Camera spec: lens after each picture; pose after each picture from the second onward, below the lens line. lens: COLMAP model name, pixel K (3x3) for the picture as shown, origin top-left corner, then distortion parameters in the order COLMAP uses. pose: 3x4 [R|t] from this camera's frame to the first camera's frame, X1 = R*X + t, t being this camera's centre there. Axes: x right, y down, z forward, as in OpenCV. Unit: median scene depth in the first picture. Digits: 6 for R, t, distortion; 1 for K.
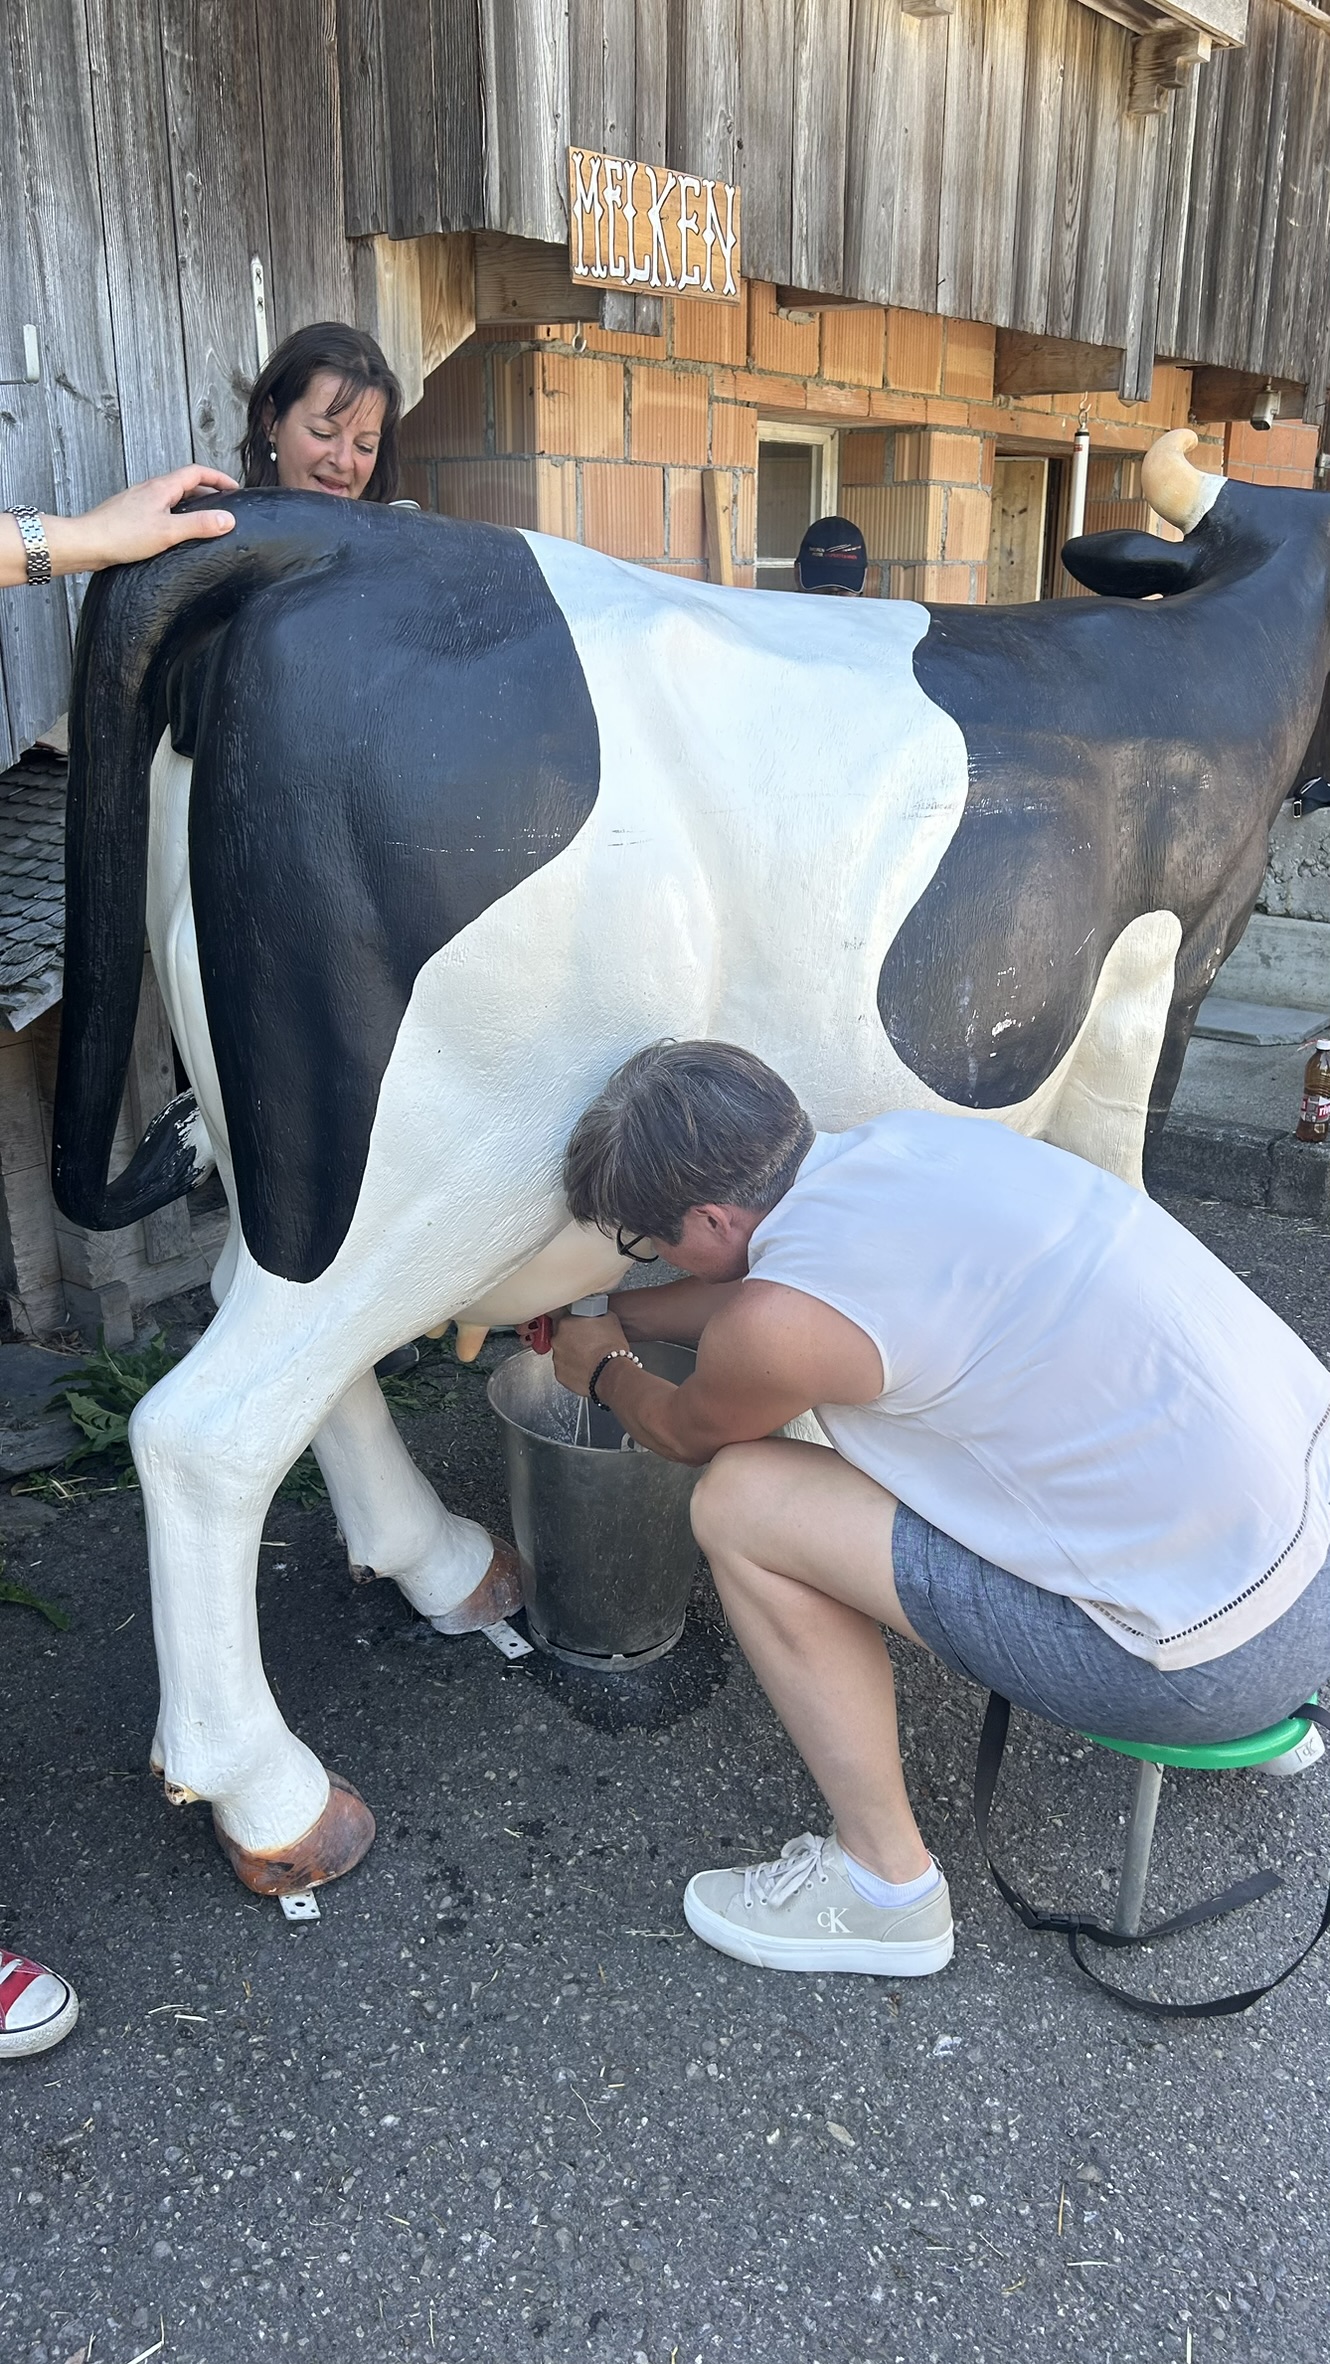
lens RADIAL K [[1831.4, 0, 681.6], [0, 1831.4, 1192.8], [0, 0, 1]] dist [0.016496, -0.020542]
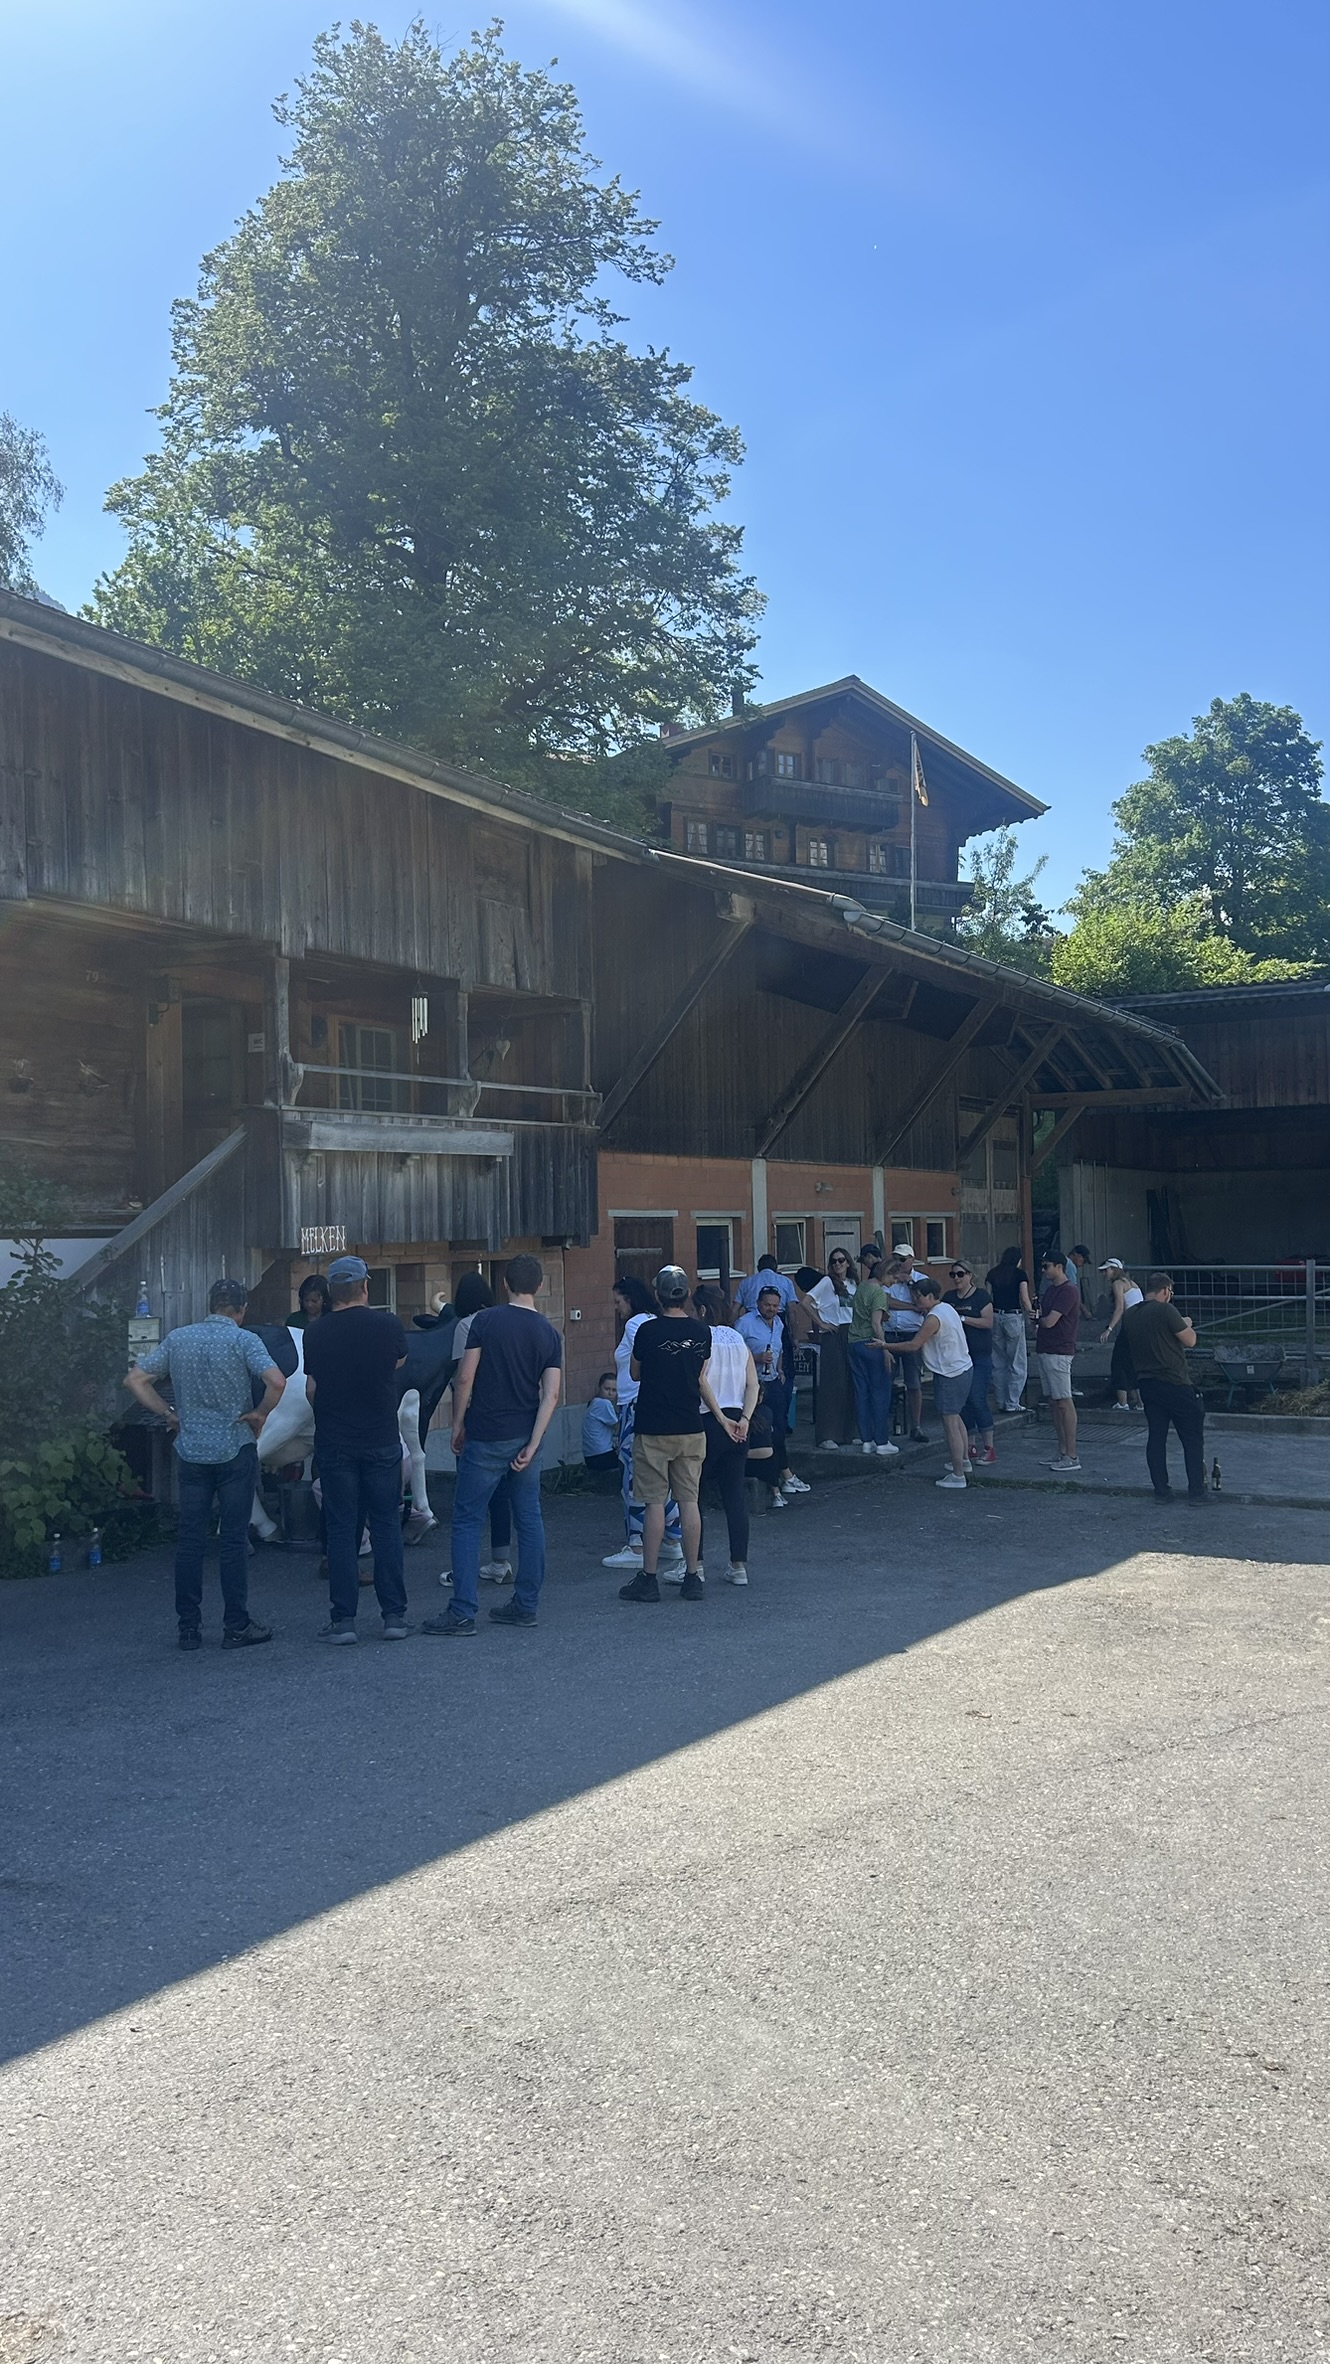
lens RADIAL K [[1736.3, 0, 676.3], [0, 1736.3, 1178.5], [0, 0, 1]] dist [0.080480, -0.112508]
pose [[0.988600, -0.010471, 0.150199, 0.200245], [0.062909, 0.935055, -0.348876, 0.808271], [-0.136791, 0.354347, 0.925055, -2.982954]]
